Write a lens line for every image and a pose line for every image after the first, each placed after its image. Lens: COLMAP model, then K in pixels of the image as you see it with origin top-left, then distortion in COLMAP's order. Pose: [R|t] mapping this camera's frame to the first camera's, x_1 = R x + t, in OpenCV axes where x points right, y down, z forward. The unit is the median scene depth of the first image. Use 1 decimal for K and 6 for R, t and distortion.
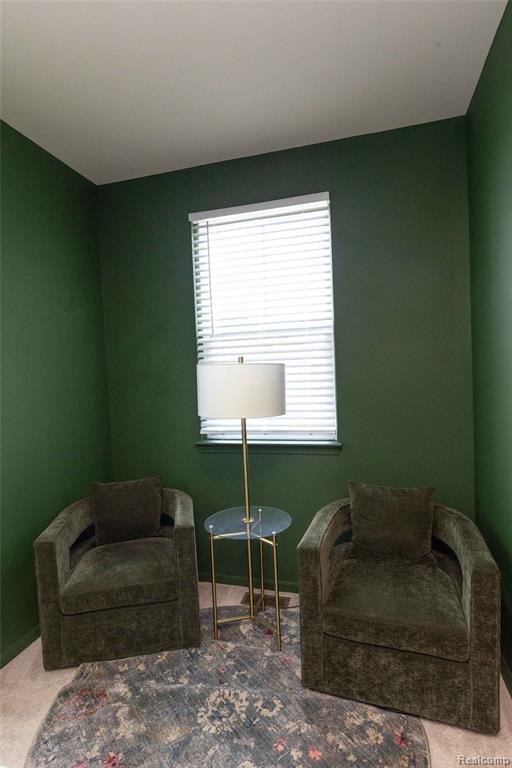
lens RADIAL K [[417.8, 0, 255.2], [0, 417.8, 388.3], [0, 0, 1]] dist [0.005362, 0.000590]
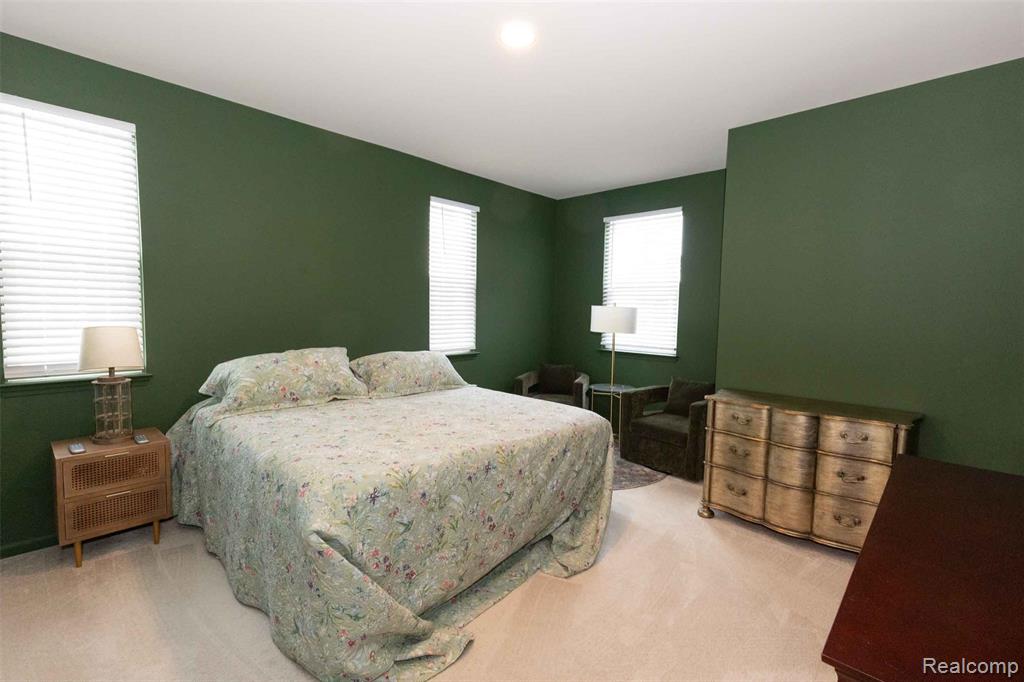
lens RADIAL K [[459.8, 0, 512.2], [0, 459.8, 340.0], [0, 0, 1]] dist [0.009170, -0.001798]
pose [[0.883762, 0.088987, -0.459397, 0.465701], [-0.069288, 0.995815, 0.059601, 0.002615], [0.462778, -0.020842, 0.886229, -0.960518]]
